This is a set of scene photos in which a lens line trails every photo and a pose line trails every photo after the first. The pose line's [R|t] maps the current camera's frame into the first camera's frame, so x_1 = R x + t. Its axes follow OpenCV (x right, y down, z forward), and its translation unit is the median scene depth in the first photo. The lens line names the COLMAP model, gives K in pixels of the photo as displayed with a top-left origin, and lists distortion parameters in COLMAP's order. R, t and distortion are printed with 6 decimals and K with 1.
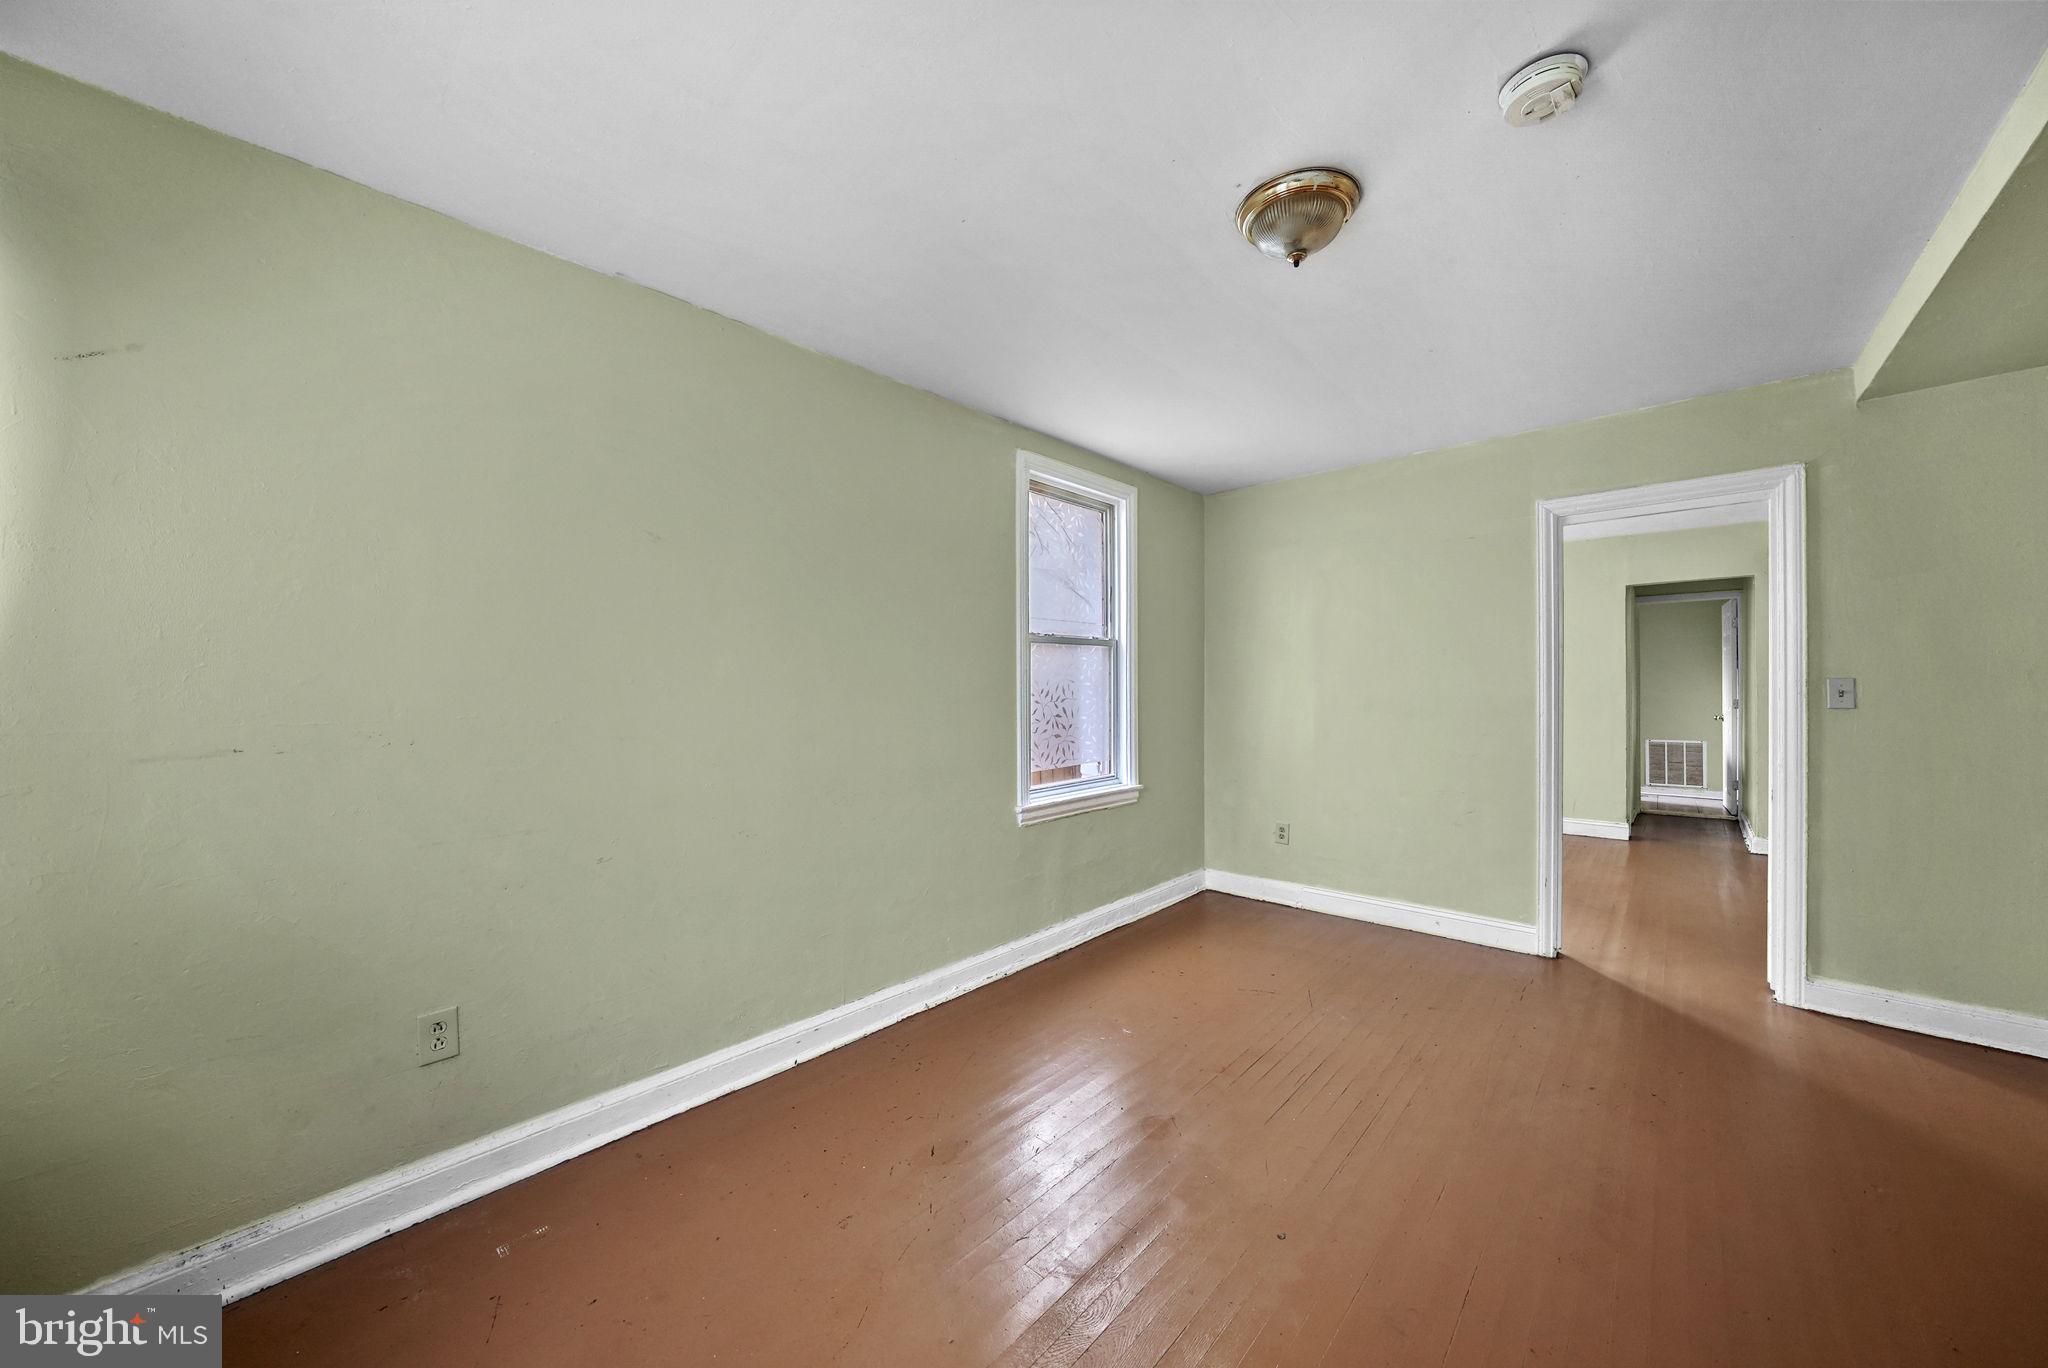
lens RADIAL K [[729.3, 0, 1052.3], [0, 729.3, 674.5], [0, 0, 1]] dist [-0.002085, -0.000051]
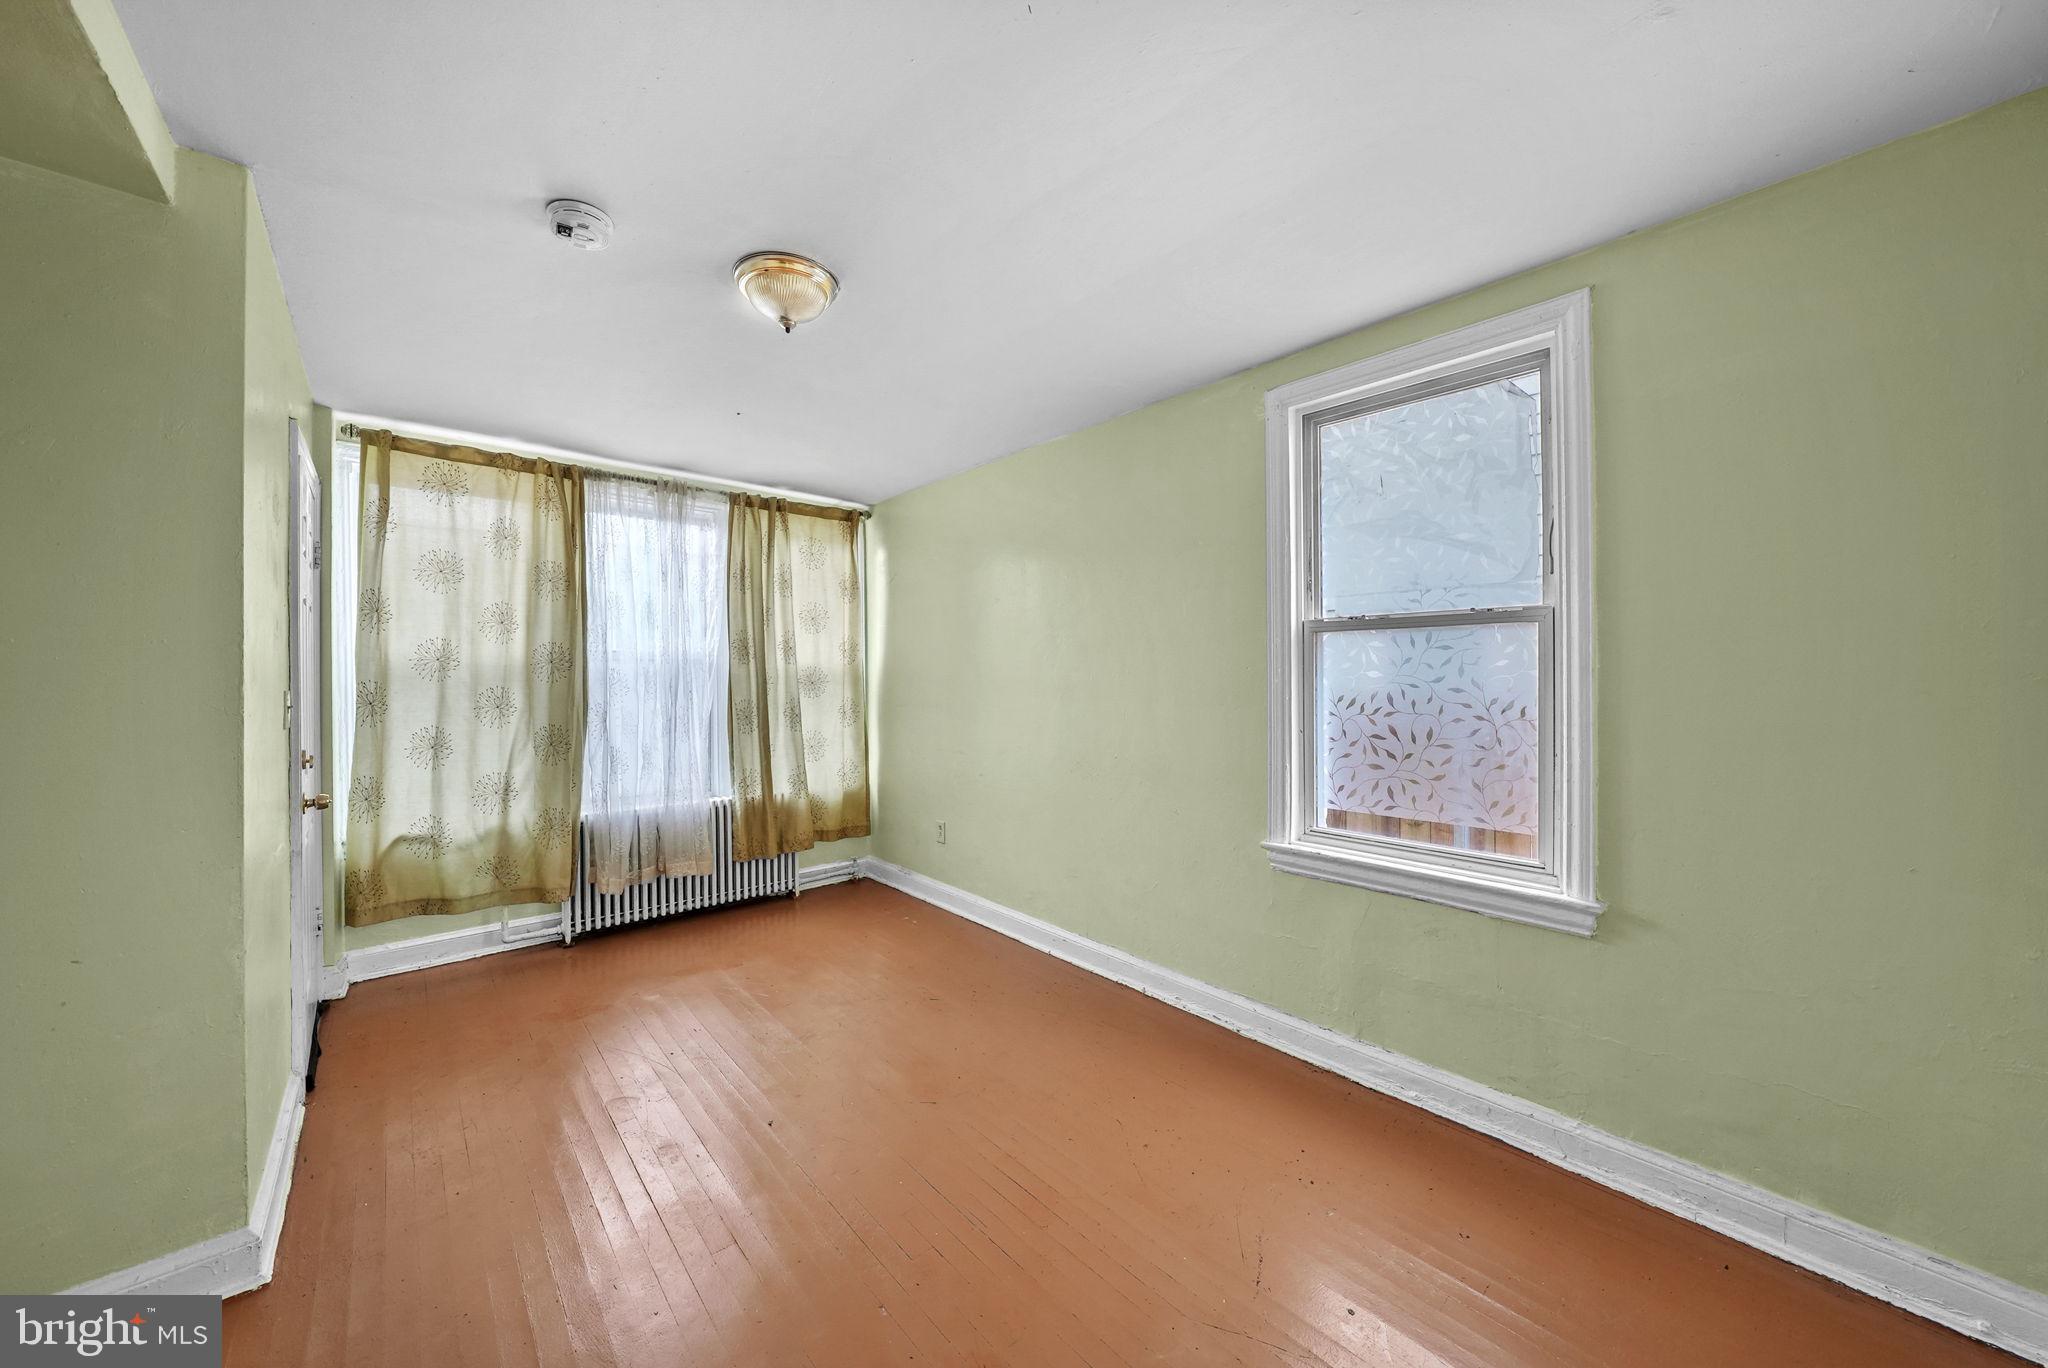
lens RADIAL K [[729.3, 0, 1052.3], [0, 729.3, 674.5], [0, 0, 1]] dist [-0.002085, -0.000051]
pose [[-0.100066, 0.000244, -0.994981, 0.701440], [0.009206, 0.999957, -0.000681, -0.002728], [0.994938, -0.009228, -0.100064, 0.768987]]
